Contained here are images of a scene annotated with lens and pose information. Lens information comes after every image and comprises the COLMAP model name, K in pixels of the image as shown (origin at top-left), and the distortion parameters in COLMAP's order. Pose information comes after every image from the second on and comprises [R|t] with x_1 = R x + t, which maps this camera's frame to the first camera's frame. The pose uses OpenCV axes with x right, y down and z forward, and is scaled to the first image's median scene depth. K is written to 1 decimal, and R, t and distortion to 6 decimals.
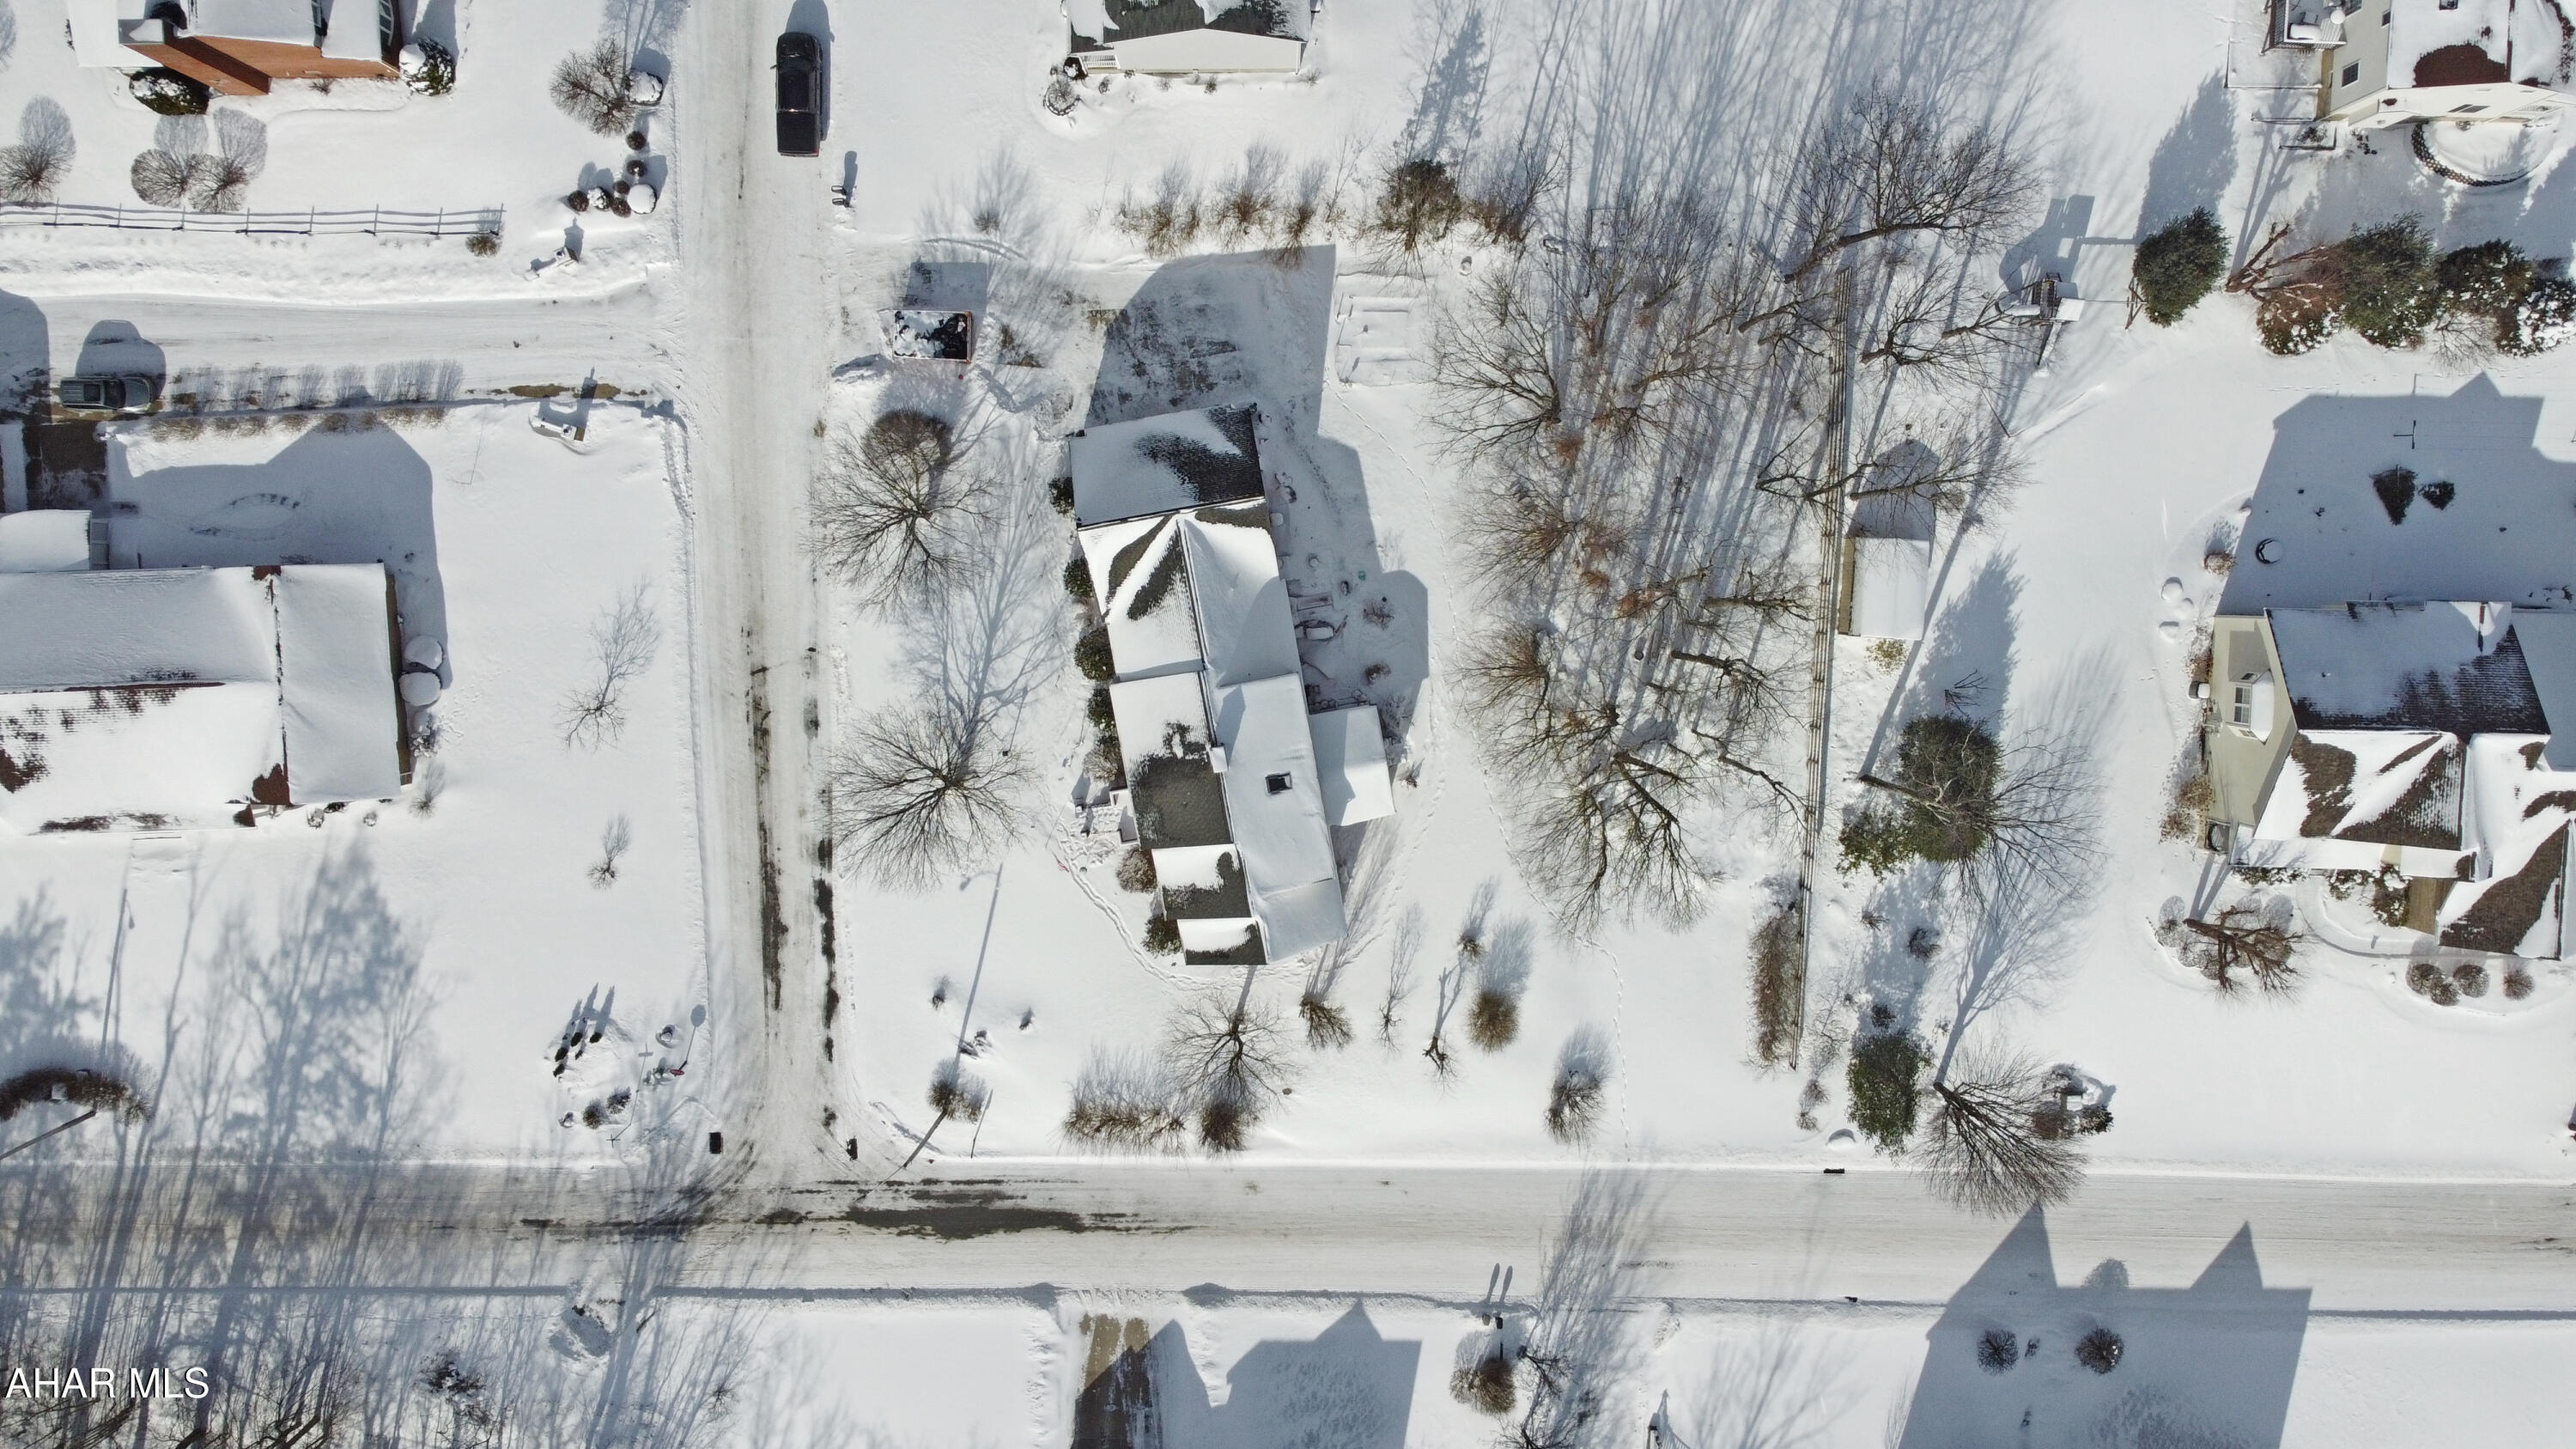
lens RADIAL K [[1898.2, 0, 1292.2], [0, 1898.2, 660.3], [0, 0, 1]] dist [-0.005566, -0.004177]
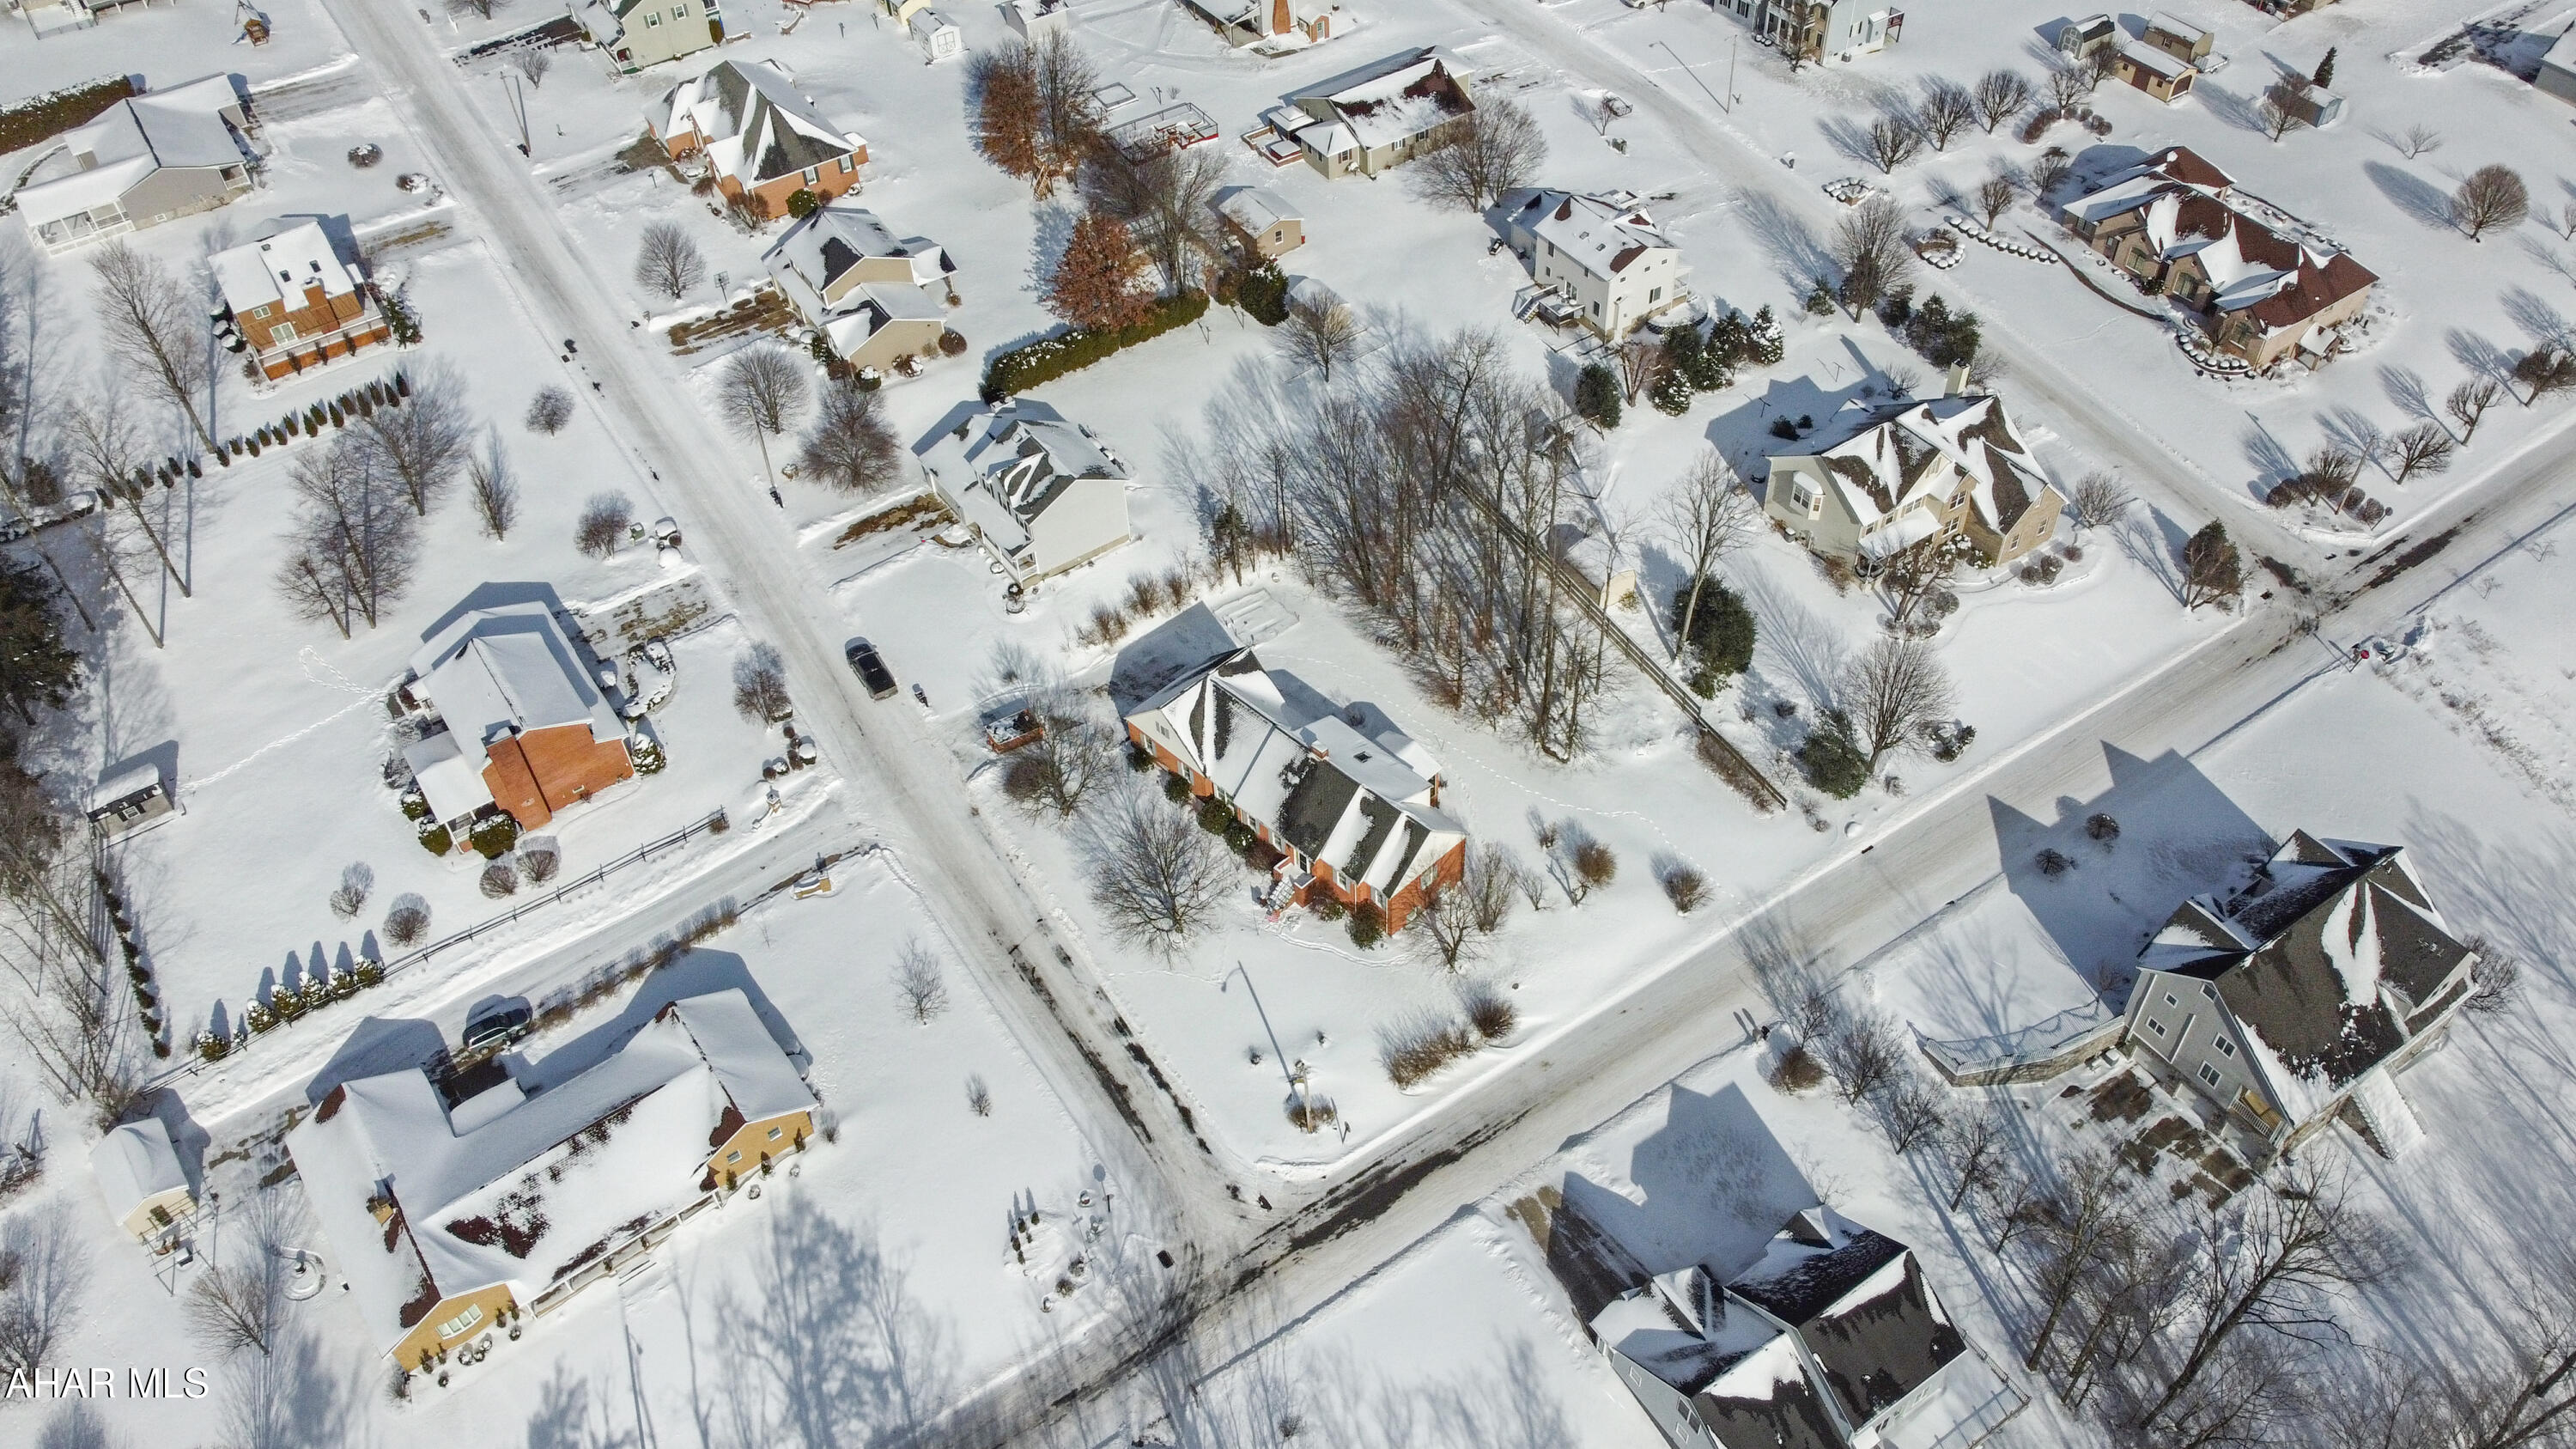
lens RADIAL K [[1963.0, 0, 1288.0], [0, 1963.0, 724.5], [0, 0, 1]] dist [-0.010194, -0.001634]
pose [[0.826166, -0.426685, 0.367953, -0.556101], [0.558401, 0.533053, -0.635644, 0.907715], [0.075081, 0.730613, 0.678651, -0.062251]]
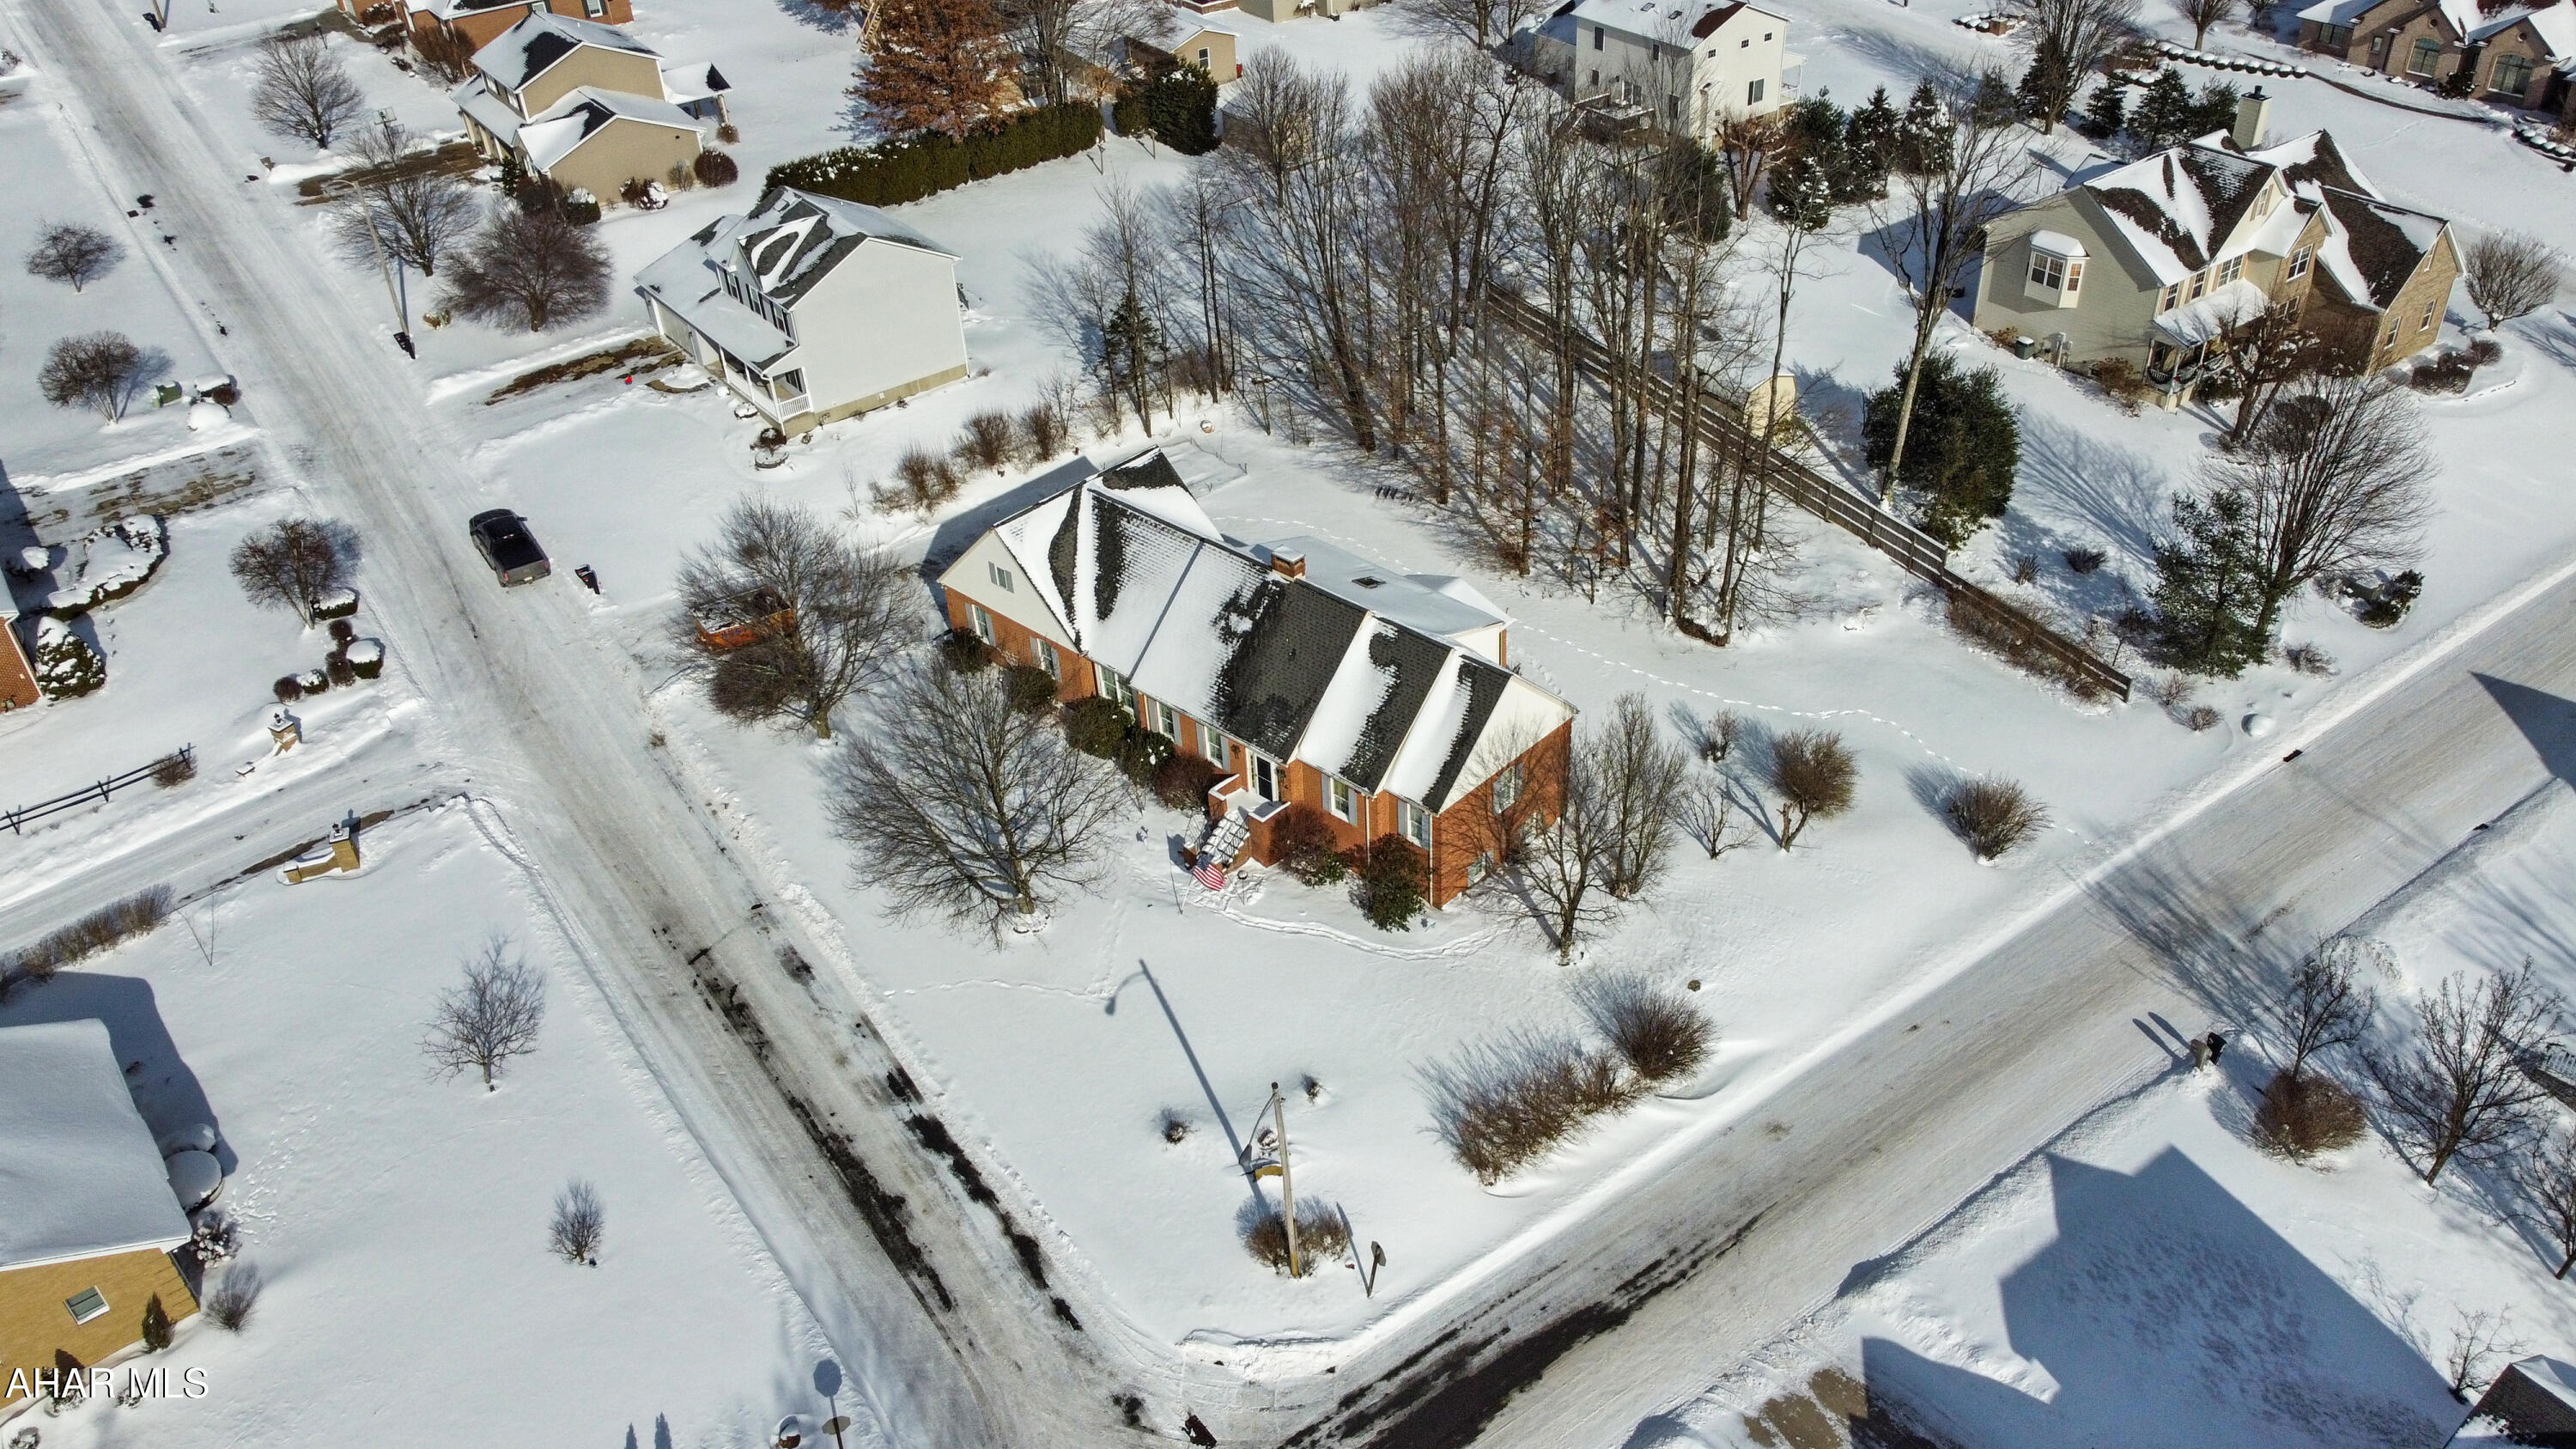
lens RADIAL K [[1963.0, 0, 1288.0], [0, 1963.0, 724.5], [0, 0, 1]] dist [-0.010194, -0.001634]
pose [[0.804757, -0.374403, 0.460639, -0.396816], [0.587352, 0.389902, -0.709221, 0.593477], [0.085931, 0.841308, 0.533683, 0.552343]]
